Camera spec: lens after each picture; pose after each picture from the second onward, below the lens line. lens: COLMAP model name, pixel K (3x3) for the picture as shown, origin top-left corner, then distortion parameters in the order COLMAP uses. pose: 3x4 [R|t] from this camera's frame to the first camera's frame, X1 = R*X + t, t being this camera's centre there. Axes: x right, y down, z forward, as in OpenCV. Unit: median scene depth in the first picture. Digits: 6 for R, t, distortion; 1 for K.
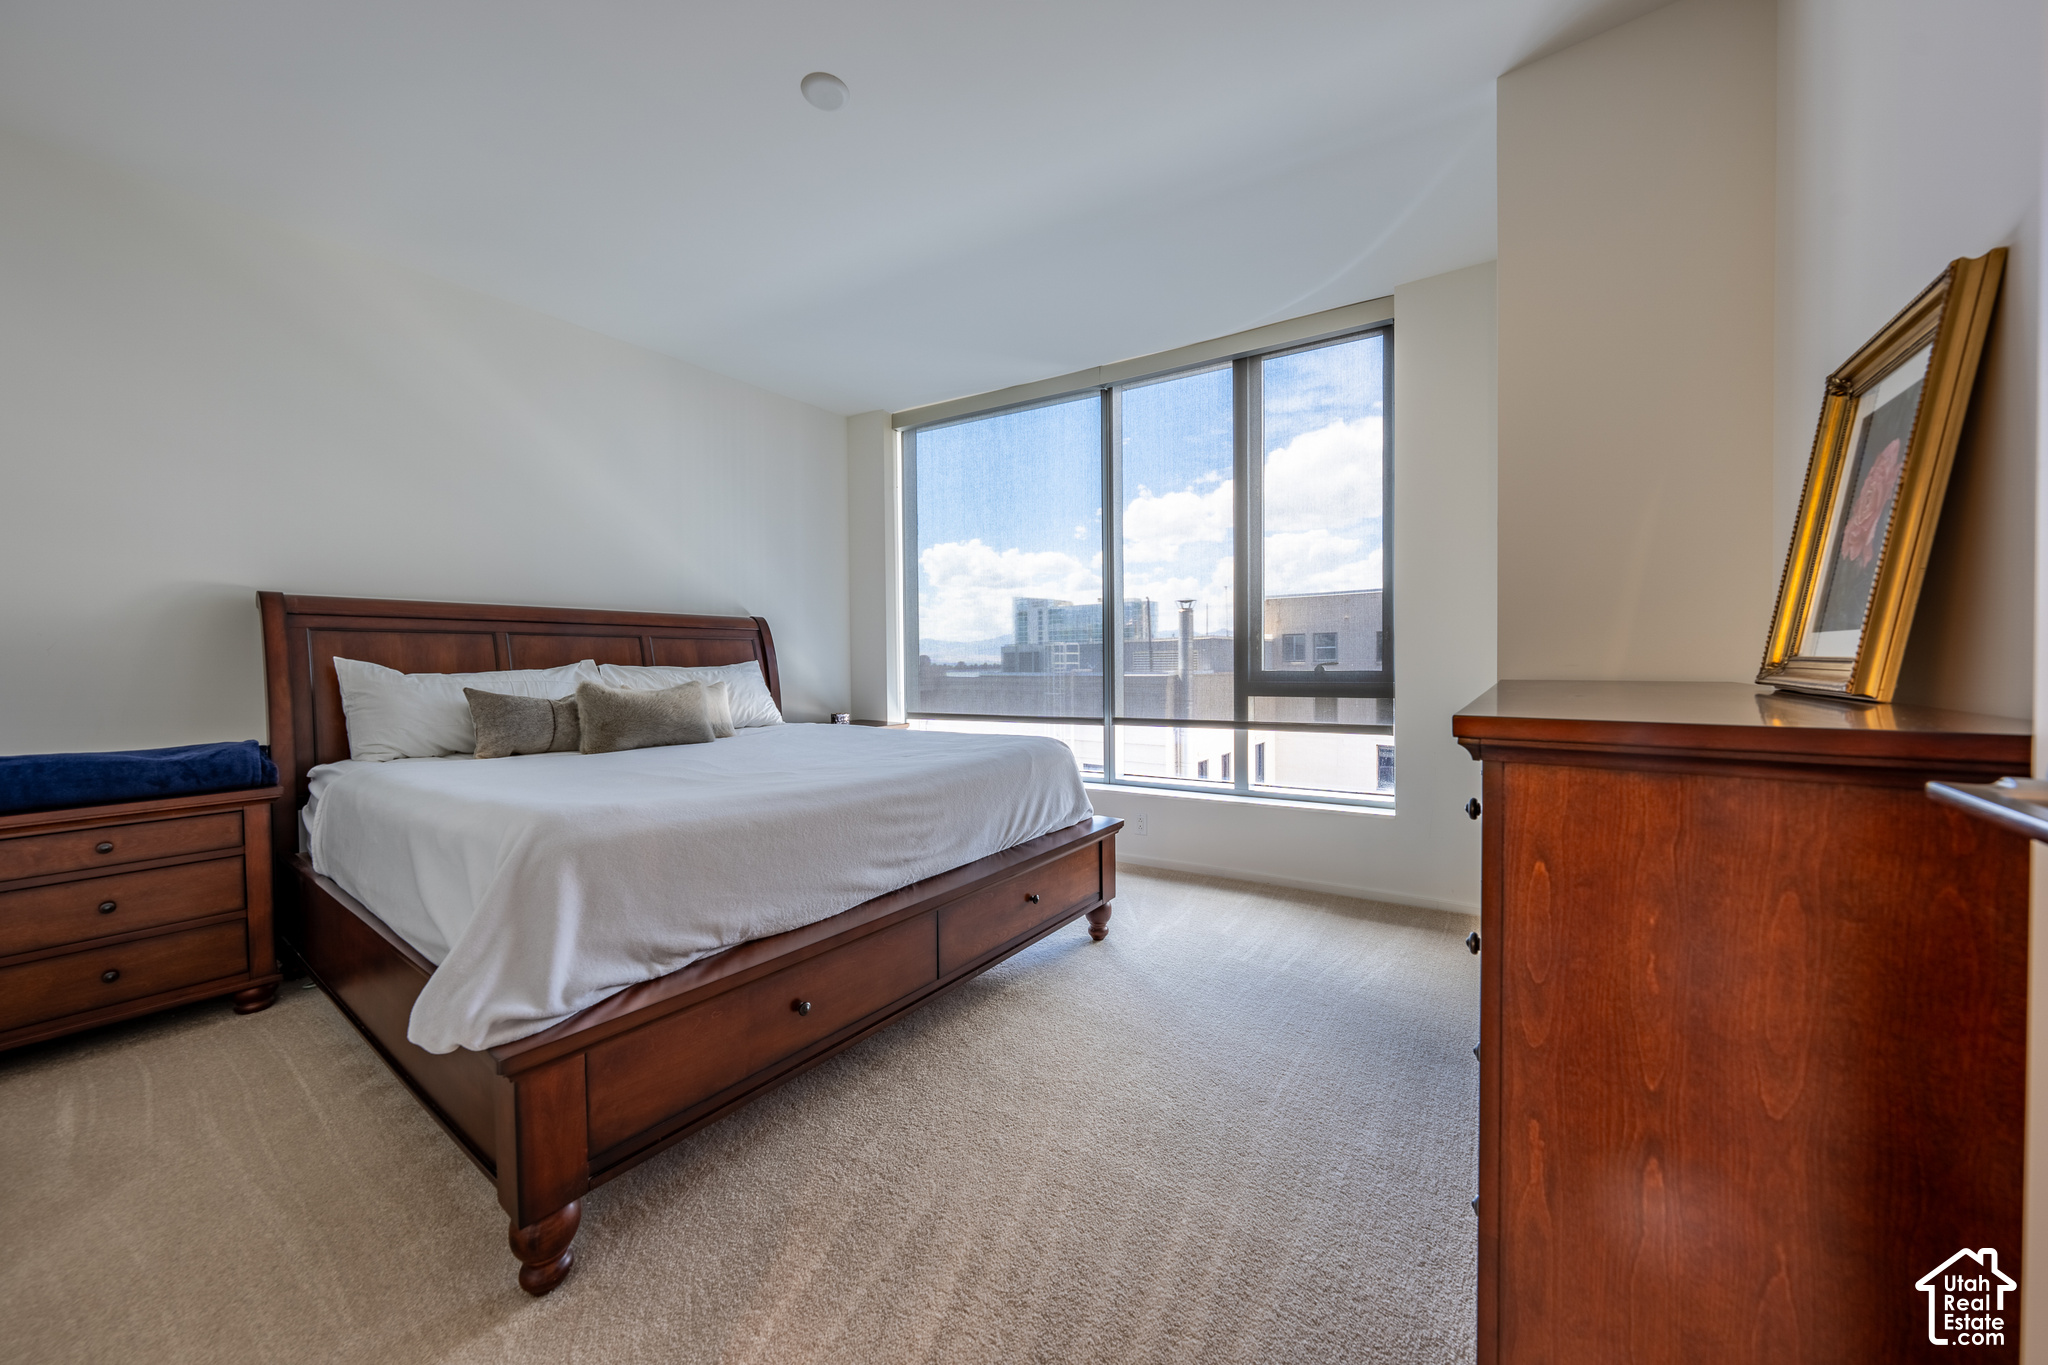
lens RADIAL K [[701.3, 0, 1031.9], [0, 701.3, 676.3], [0, 0, 1]] dist [-0.007759, 0.001236]
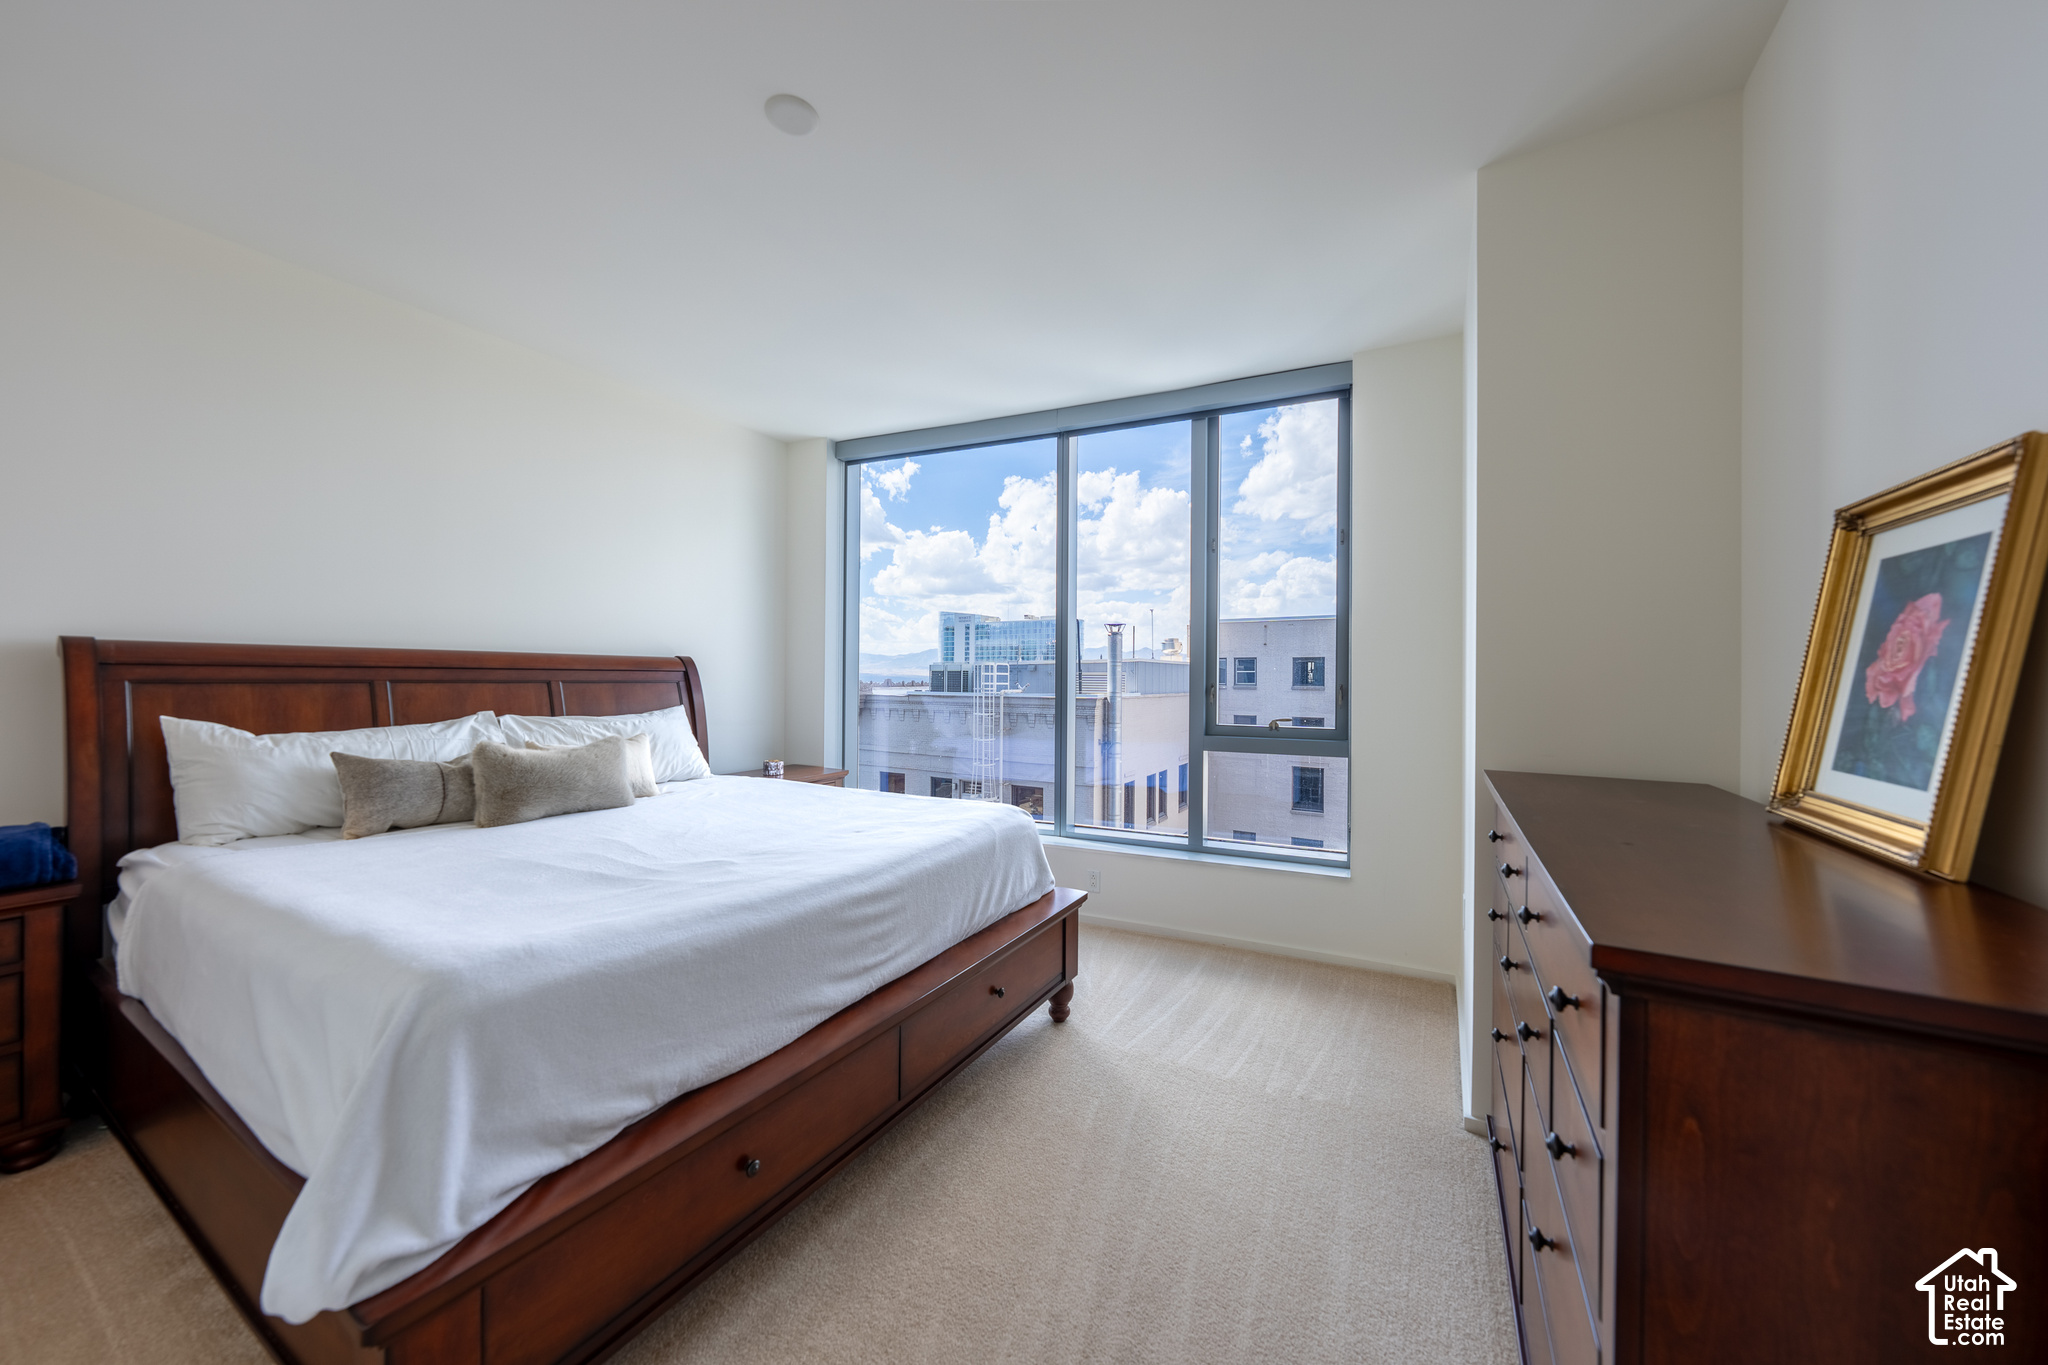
lens RADIAL K [[701.3, 0, 1030.8], [0, 701.3, 673.5], [0, 0, 1]] dist [-0.007759, 0.001236]
pose [[0.994343, 0.018613, 0.104578, -0.057486], [-0.016040, 0.999549, -0.025388, -0.076669], [-0.105003, 0.023567, 0.994193, 0.065243]]
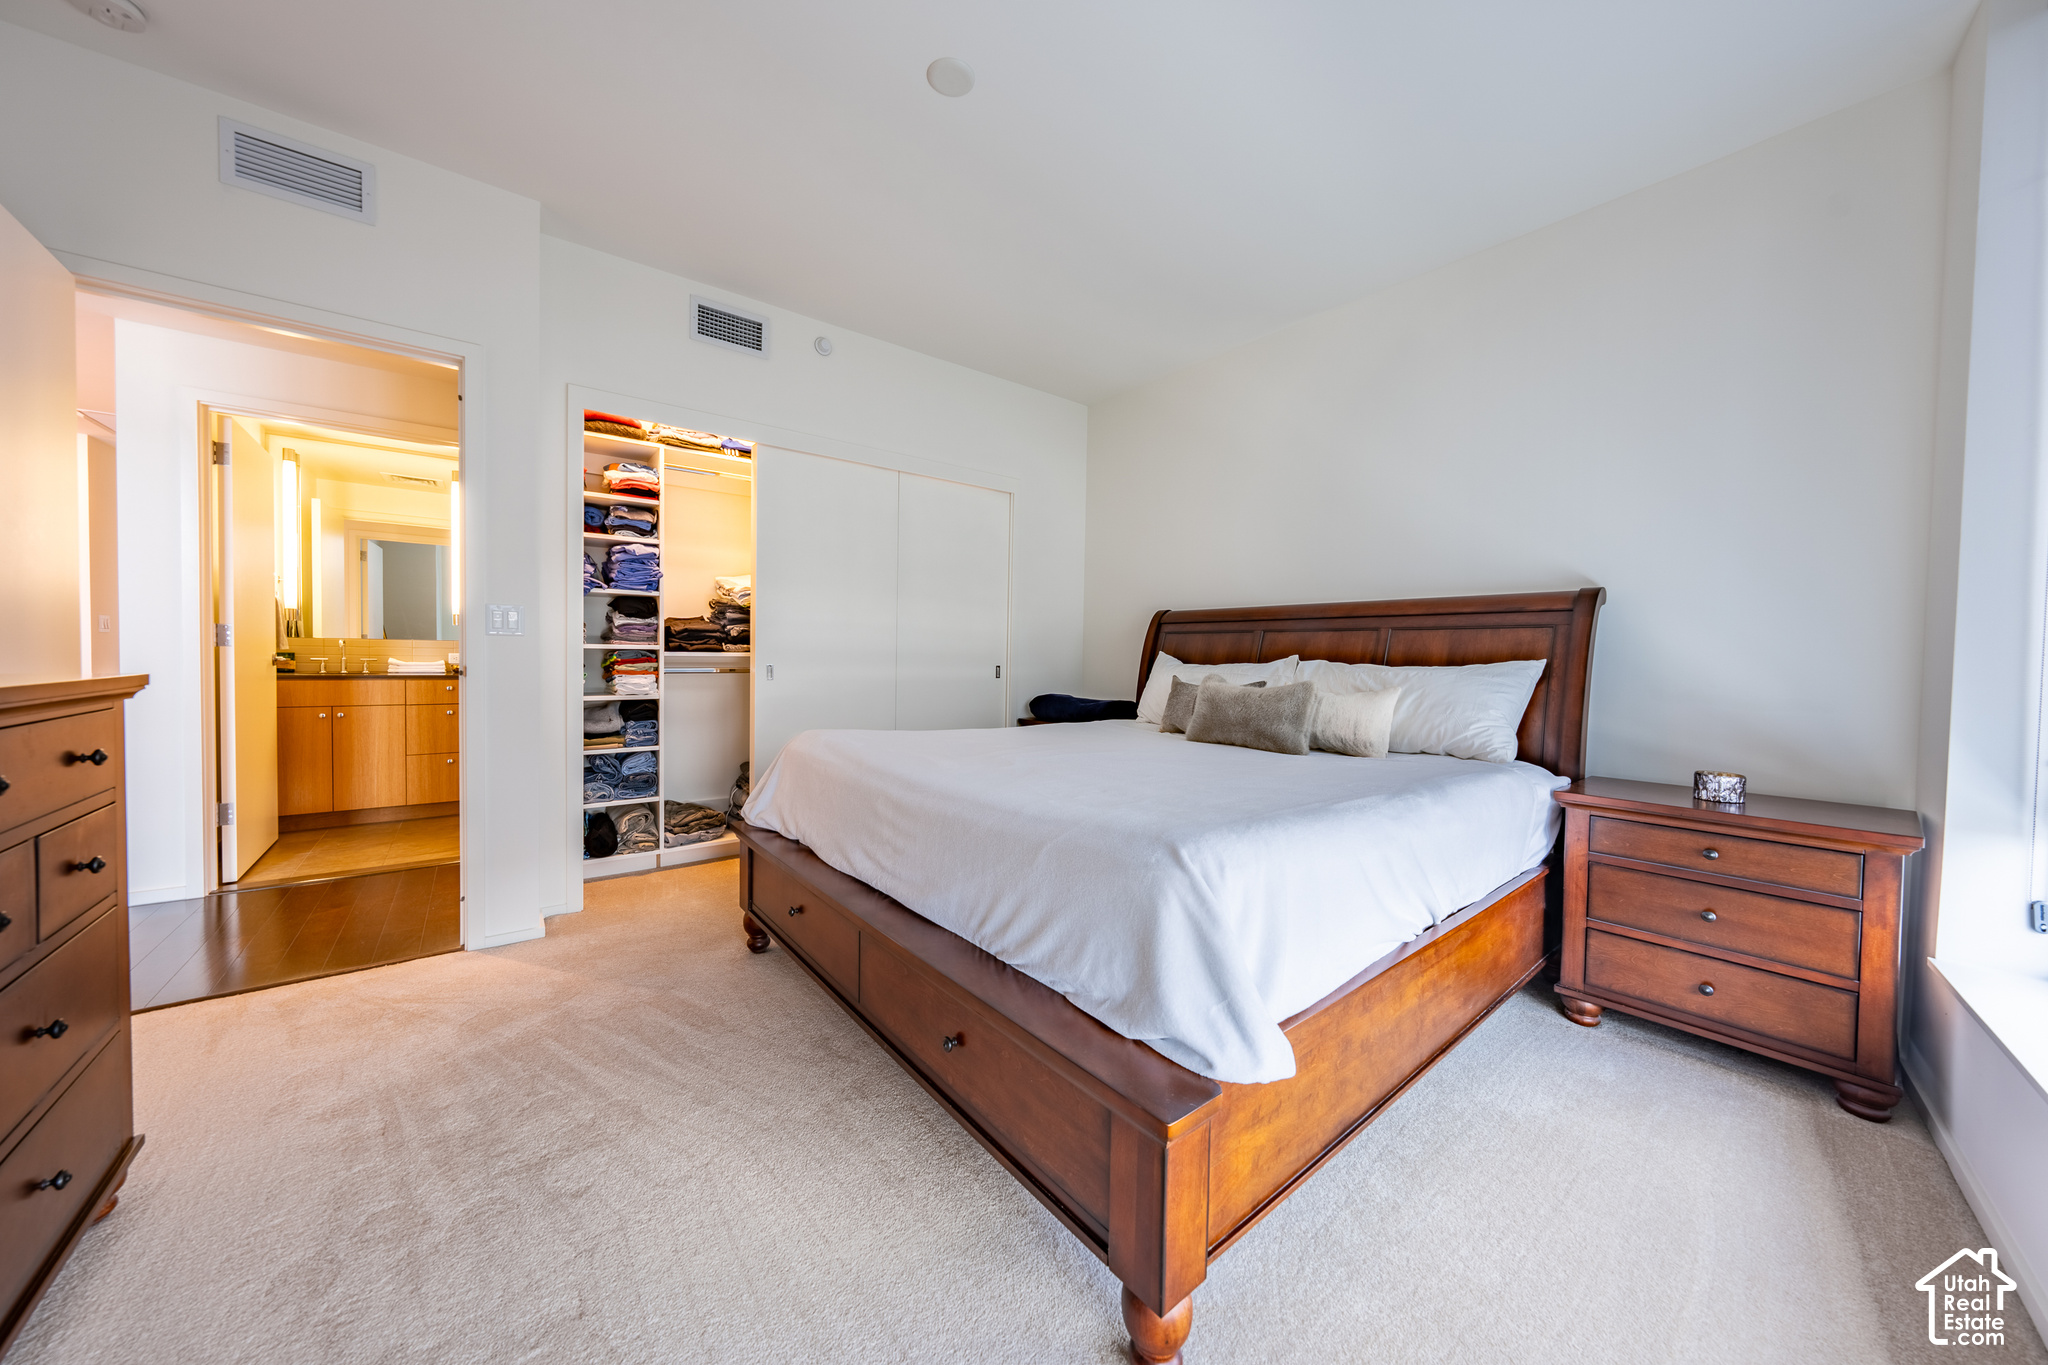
lens RADIAL K [[701.3, 0, 1025.7], [0, 701.3, 673.8], [0, 0, 1]] dist [-0.007759, 0.001236]
pose [[-0.277076, 0.024014, -0.960548, 0.528352], [-0.038831, 0.998591, 0.036166, -0.022447], [0.960063, 0.047319, -0.275753, 1.165150]]
